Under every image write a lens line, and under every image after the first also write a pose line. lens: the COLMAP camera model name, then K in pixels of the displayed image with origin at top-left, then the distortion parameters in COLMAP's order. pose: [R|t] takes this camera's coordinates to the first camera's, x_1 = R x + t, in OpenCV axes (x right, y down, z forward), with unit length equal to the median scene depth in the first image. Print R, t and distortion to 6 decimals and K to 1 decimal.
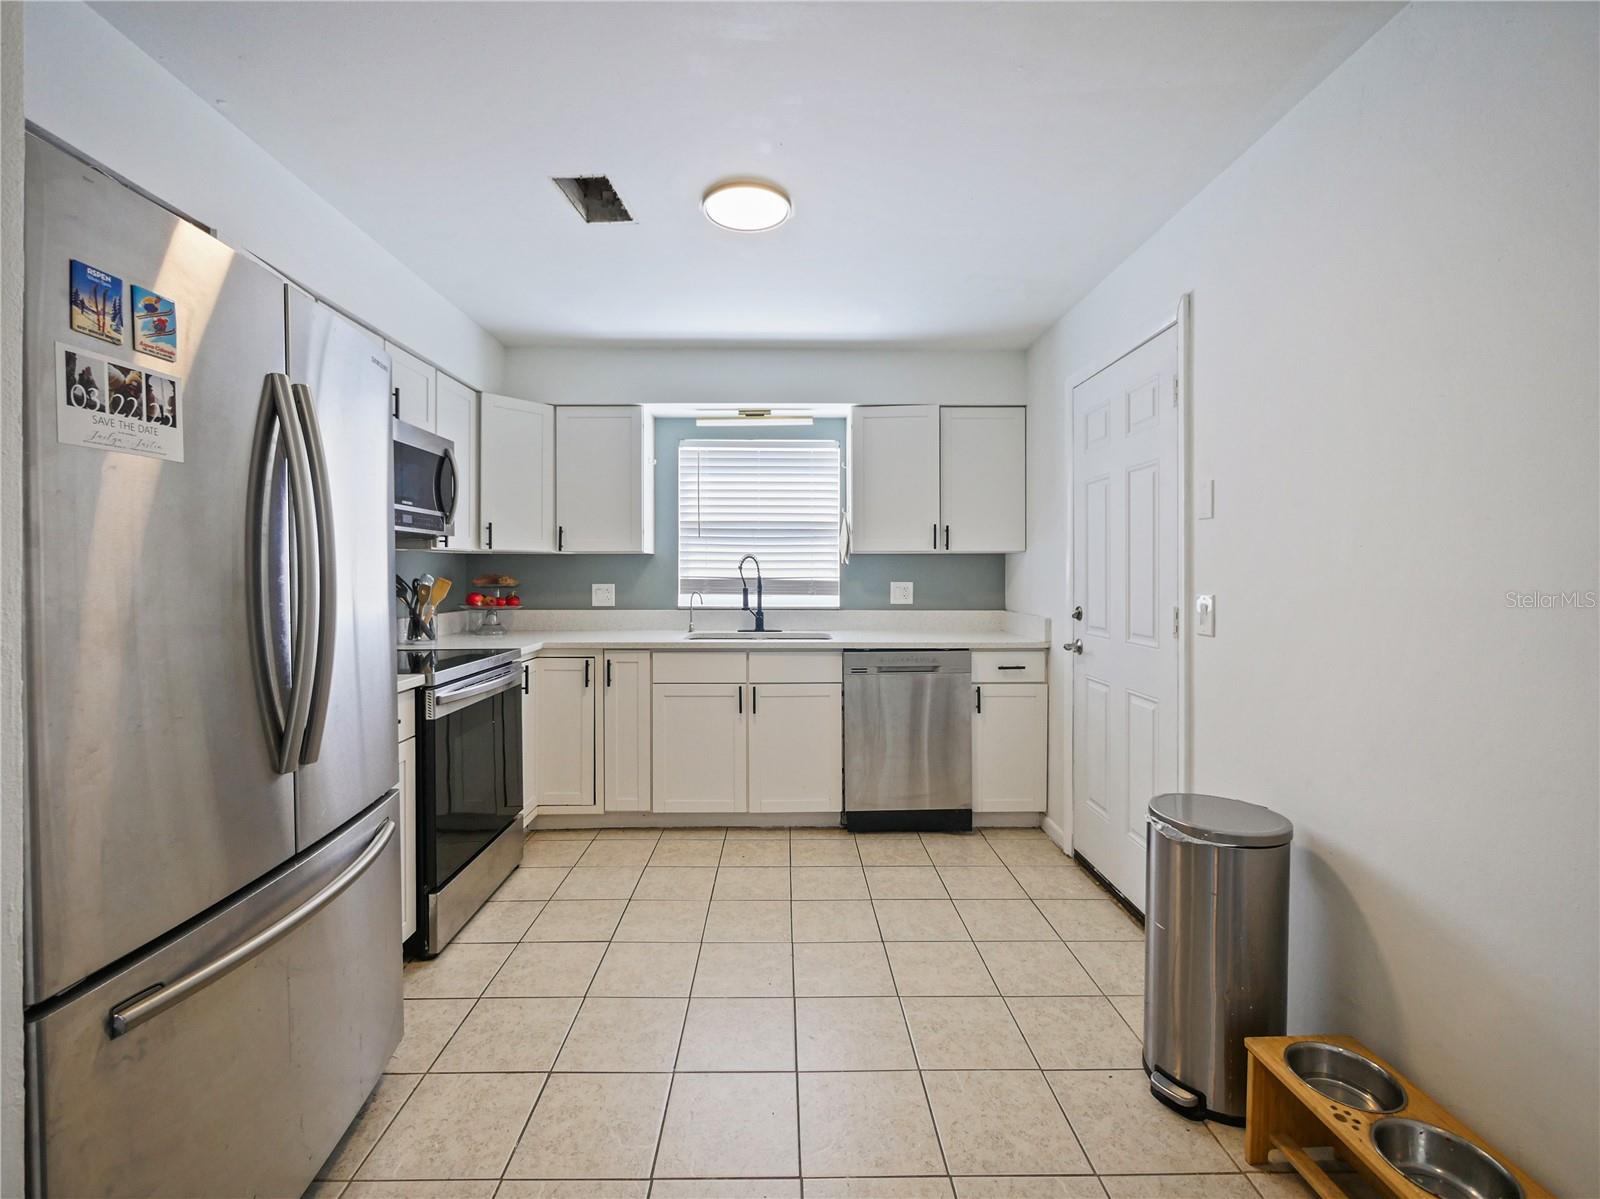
lens RADIAL K [[690.3, 0, 808.5], [0, 690.3, 584.4], [0, 0, 1]] dist [-0.003770, 0.001060]
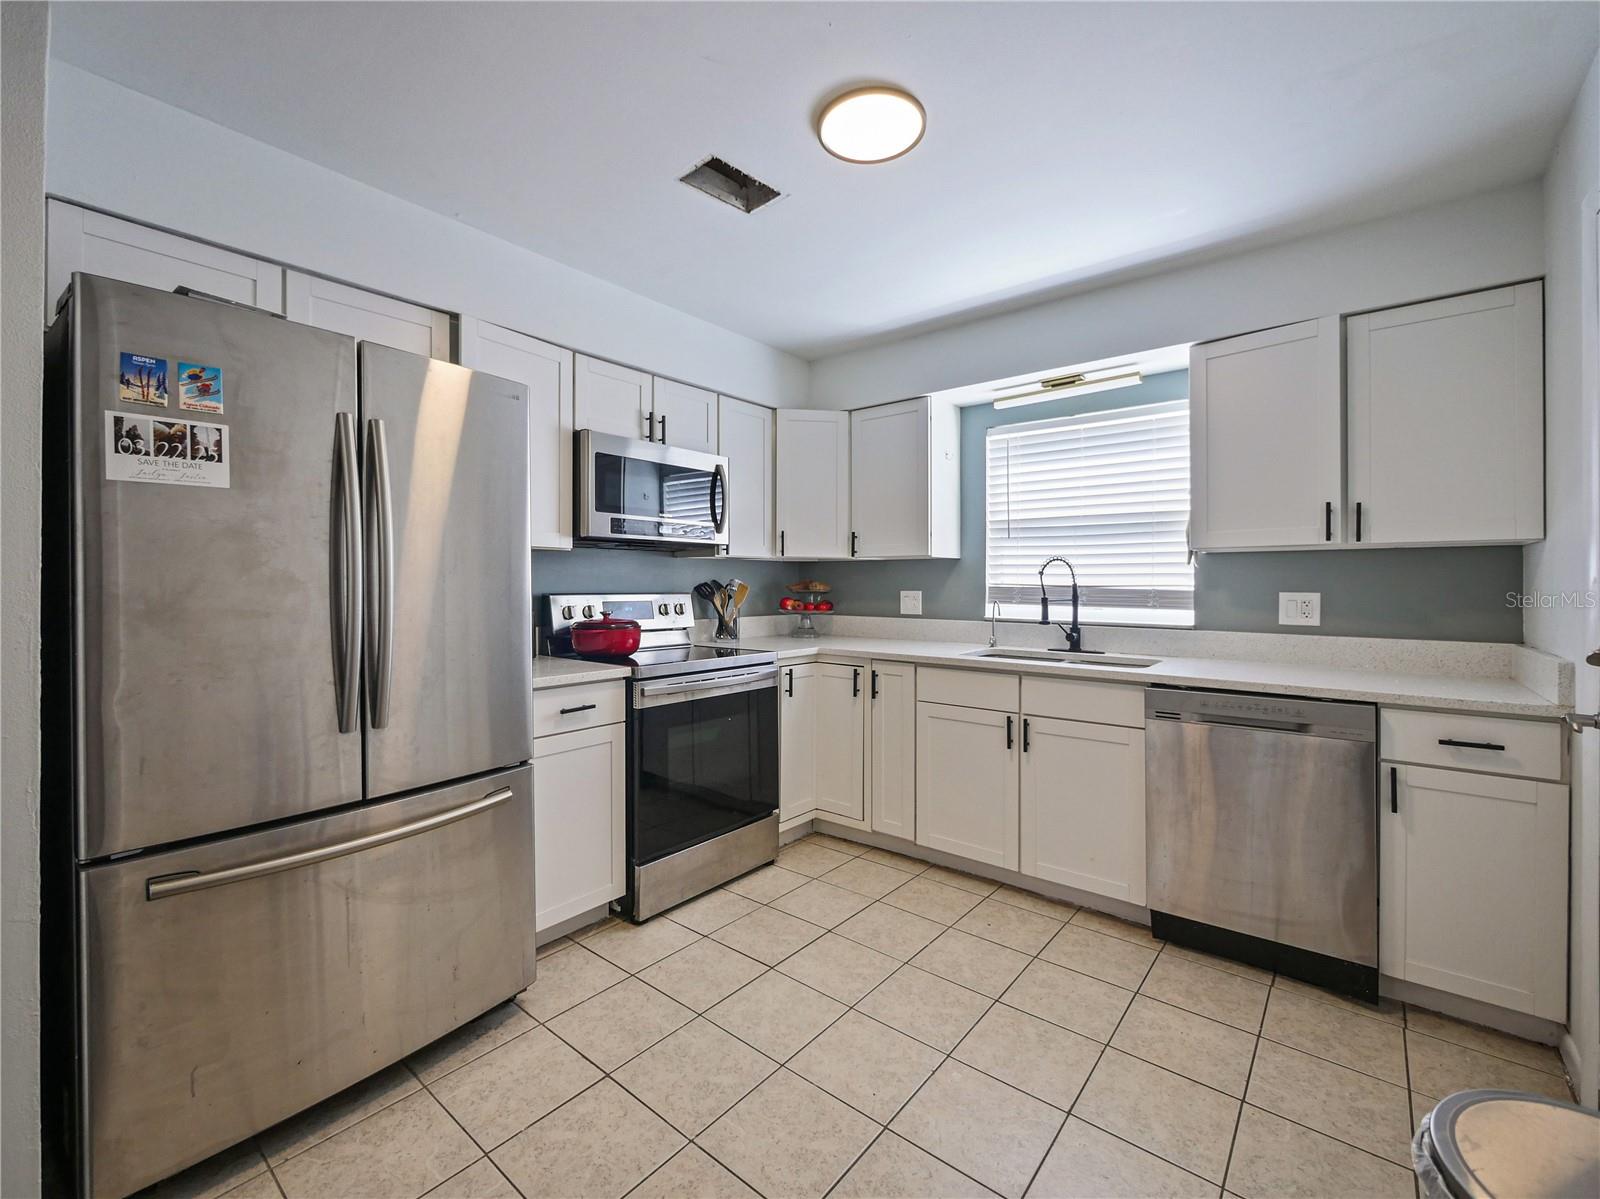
lens RADIAL K [[690.3, 0, 802.4], [0, 690.3, 590.0], [0, 0, 1]] dist [-0.003770, 0.001060]
pose [[0.760085, 0.009318, -0.649757, 0.244588], [-0.014066, 0.999899, -0.002114, 0.002541], [0.649672, 0.010746, 0.760139, 0.212900]]
